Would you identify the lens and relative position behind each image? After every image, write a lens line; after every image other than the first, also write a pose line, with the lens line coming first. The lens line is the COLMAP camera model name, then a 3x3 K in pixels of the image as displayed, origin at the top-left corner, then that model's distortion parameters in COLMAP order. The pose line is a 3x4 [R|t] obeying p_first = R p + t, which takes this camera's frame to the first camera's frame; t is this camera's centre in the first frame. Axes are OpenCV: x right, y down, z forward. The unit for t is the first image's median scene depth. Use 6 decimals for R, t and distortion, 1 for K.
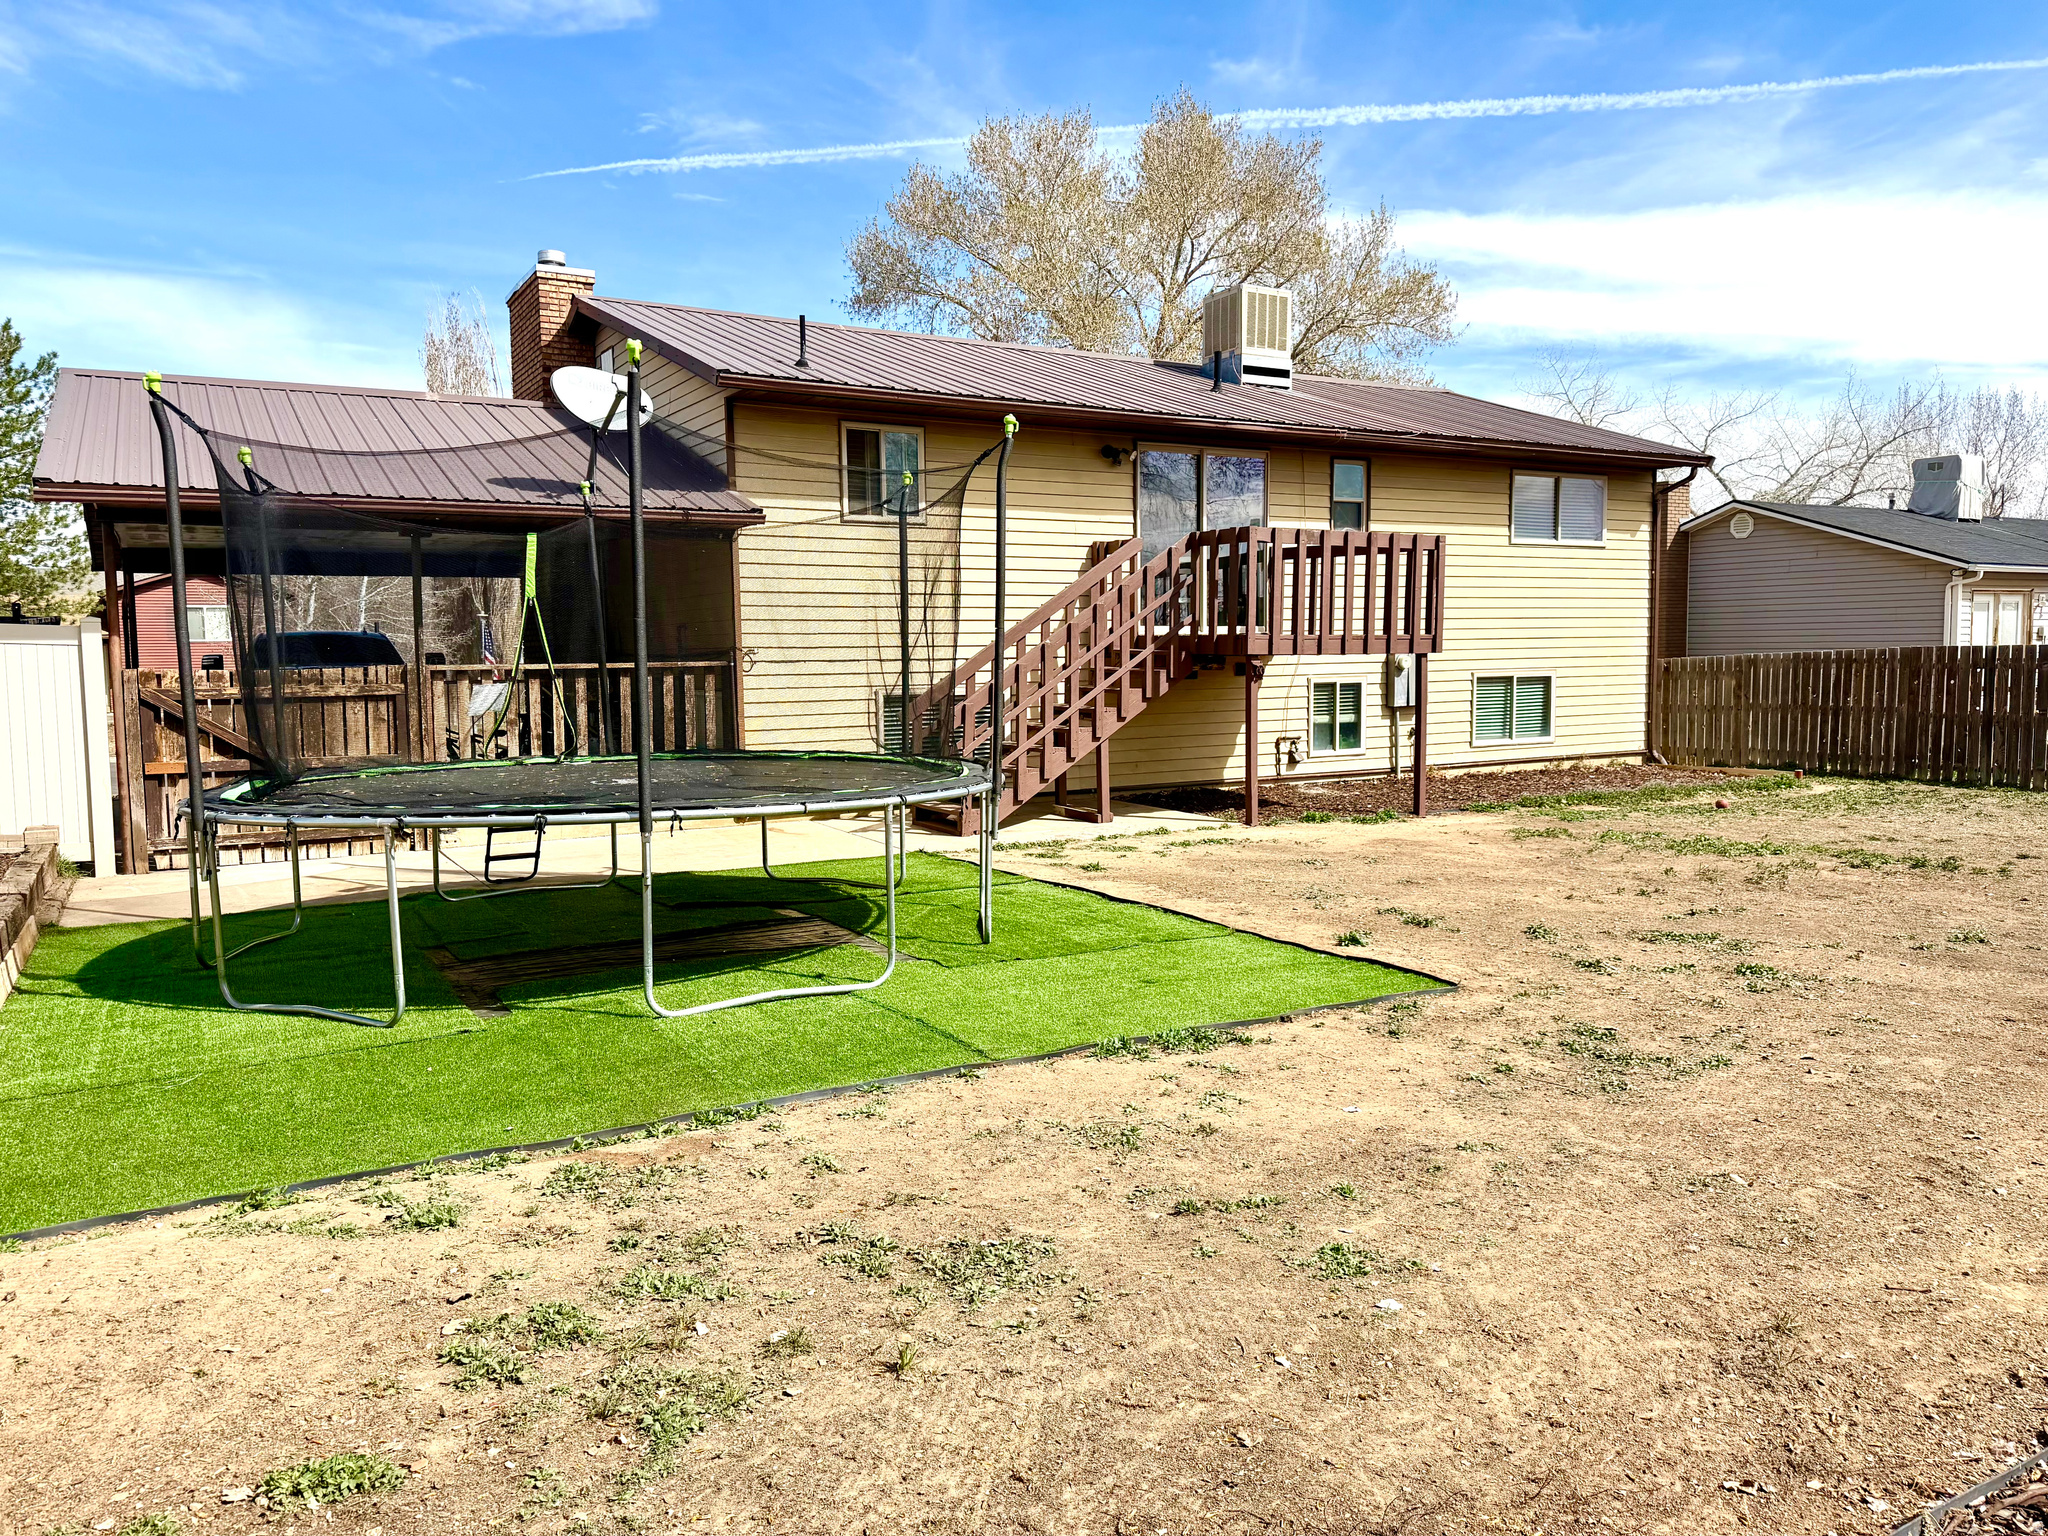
lens RADIAL K [[1453.1, 0, 1028.9], [0, 1453.1, 770.2], [0, 0, 1]] dist [0.054187, -0.069215]
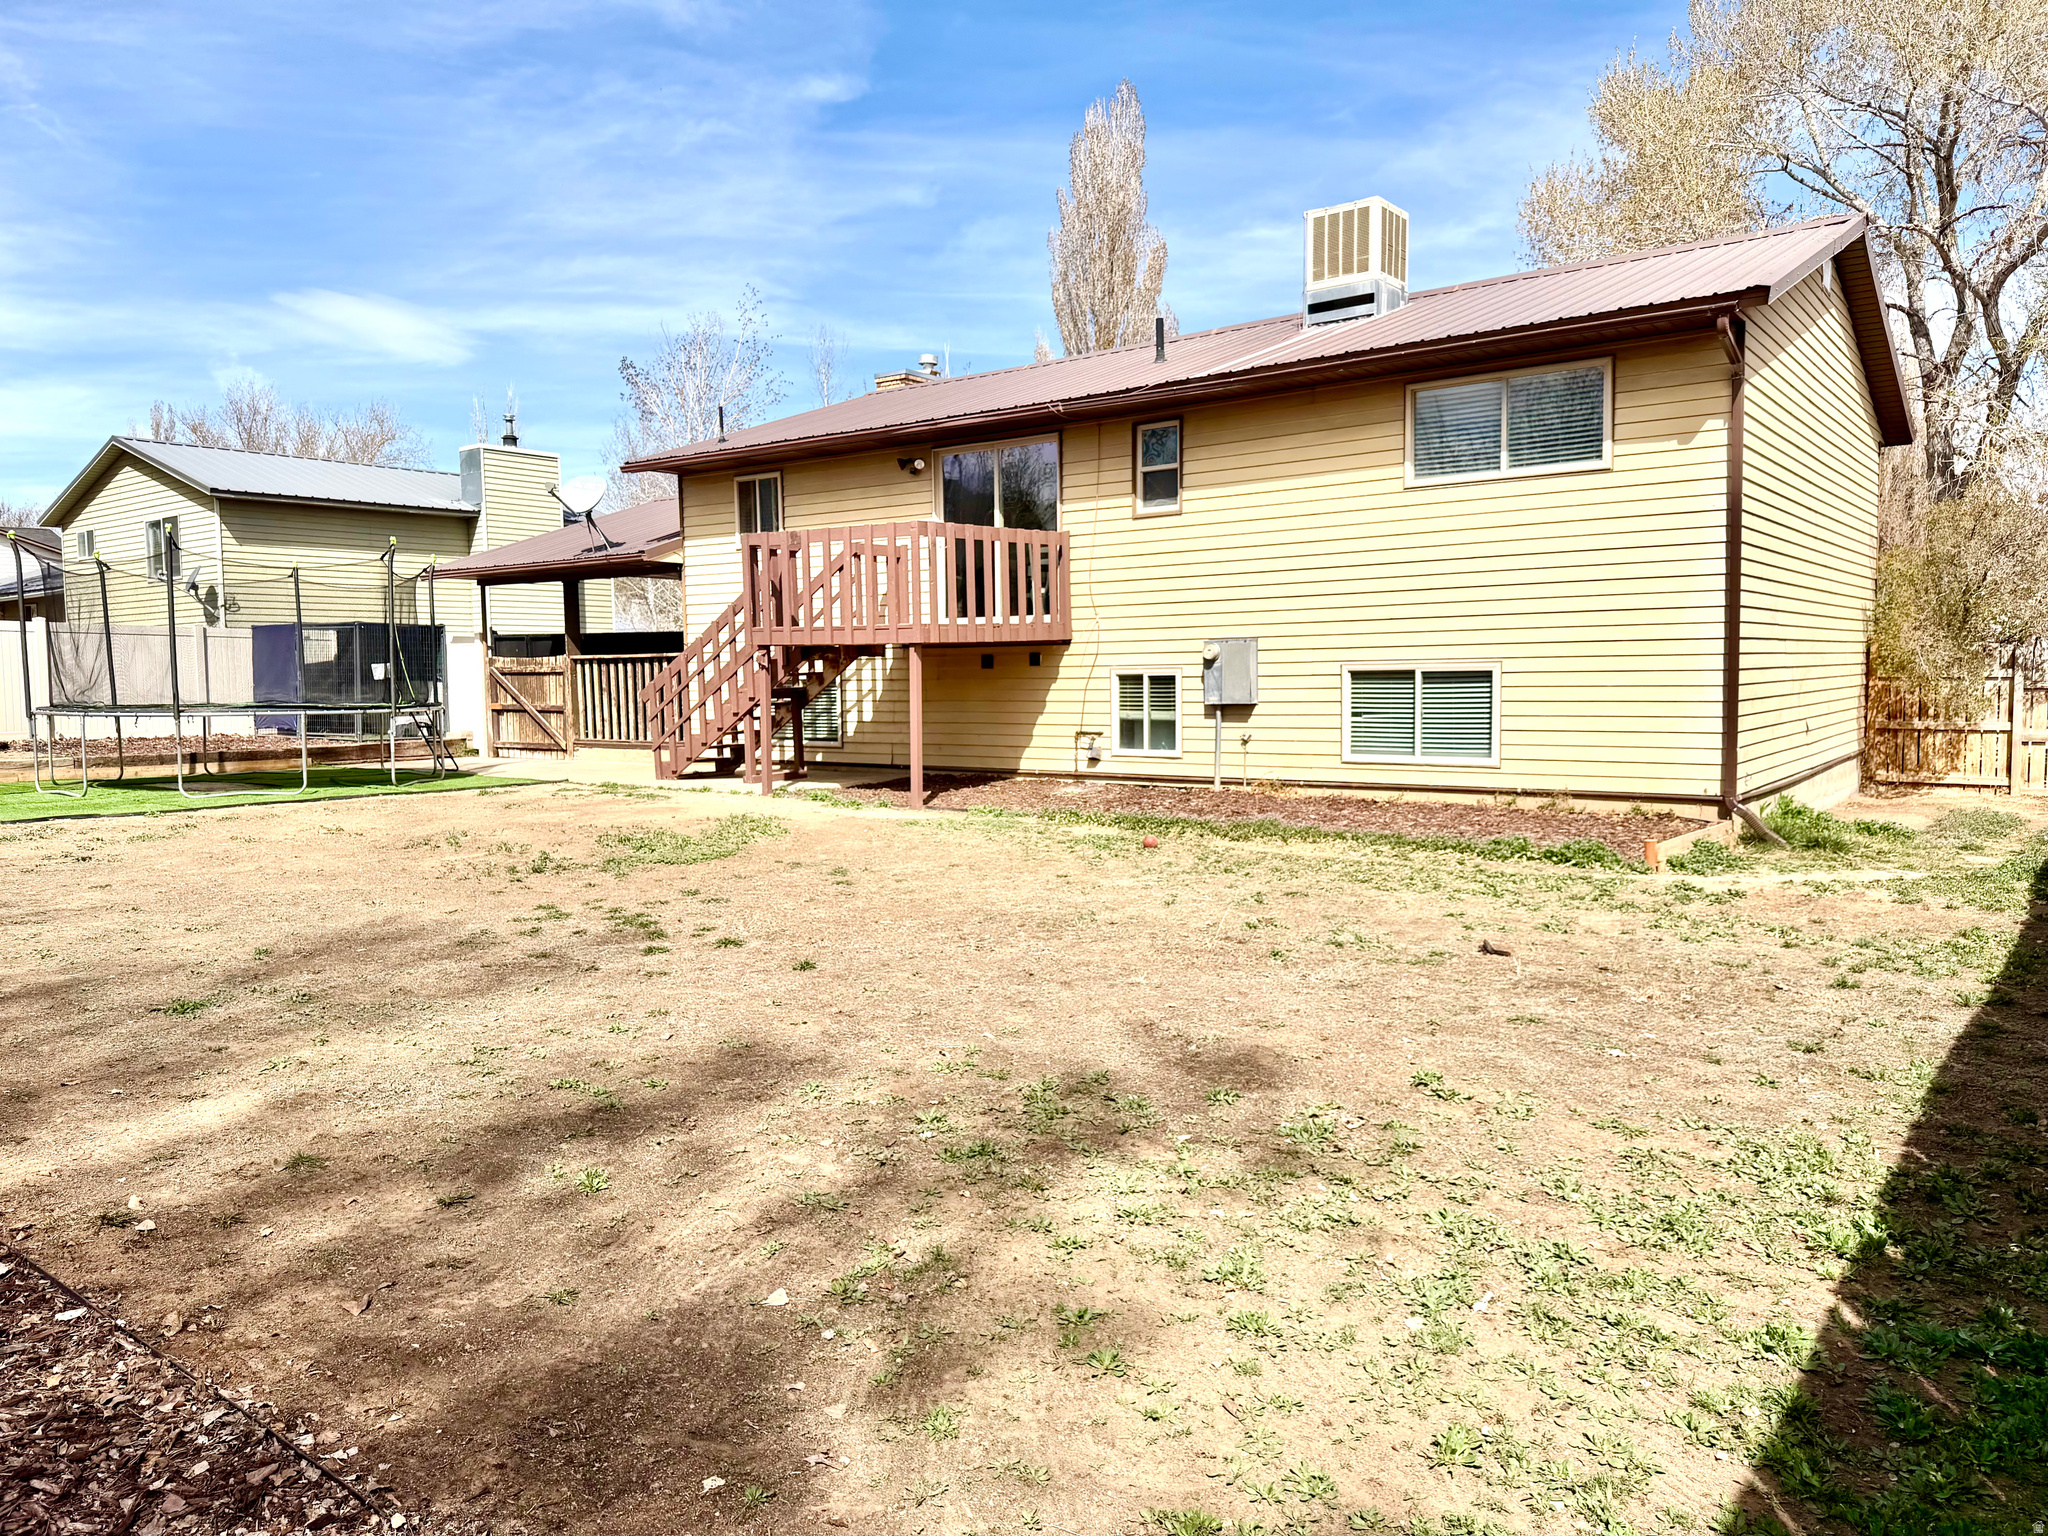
lens RADIAL K [[1433.7, 0, 1024.0], [0, 1433.7, 768.0], [0, 0, 1]] dist [0.090015, -0.099363]
pose [[0.384784, 0.074044, -0.920032, 1.471421], [-0.062479, 0.996580, 0.054074, -0.068025], [0.920889, 0.036676, 0.388095, 0.870092]]
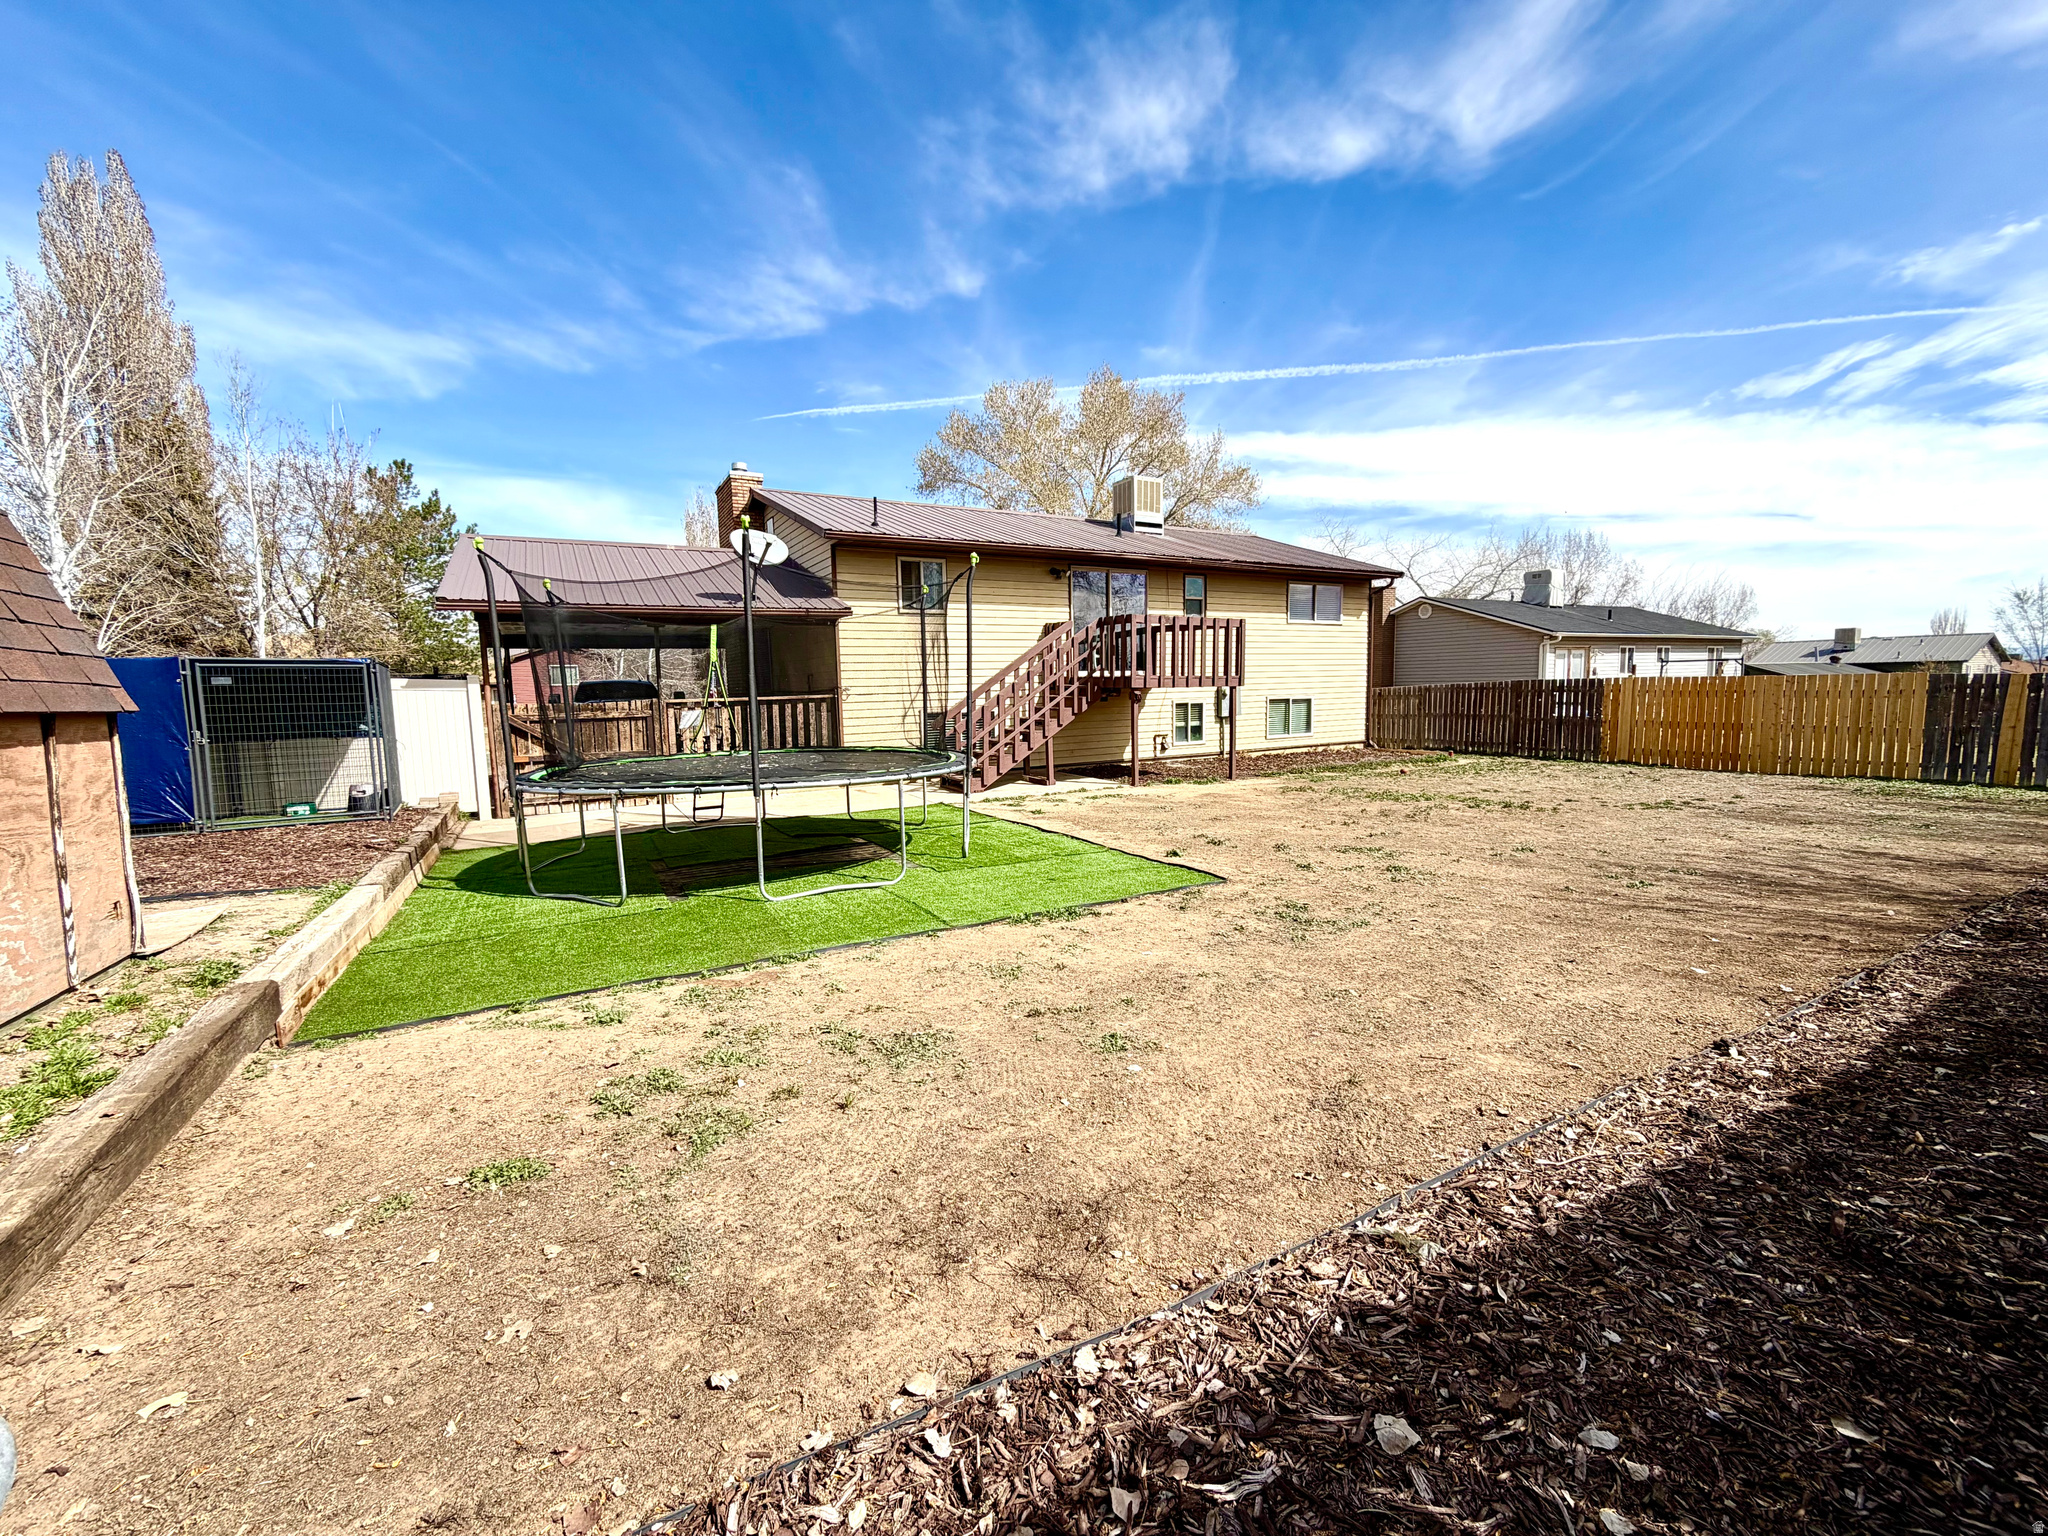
lens RADIAL K [[827.5, 0, 1028.3], [0, 827.5, 765.3], [0, 0, 1]] dist [-0.002050, 0.000061]
pose [[0.999871, -0.008696, -0.013537, 0.046860], [0.008907, 0.999839, 0.015595, -0.004309], [0.013399, -0.015713, 0.999787, 0.006523]]
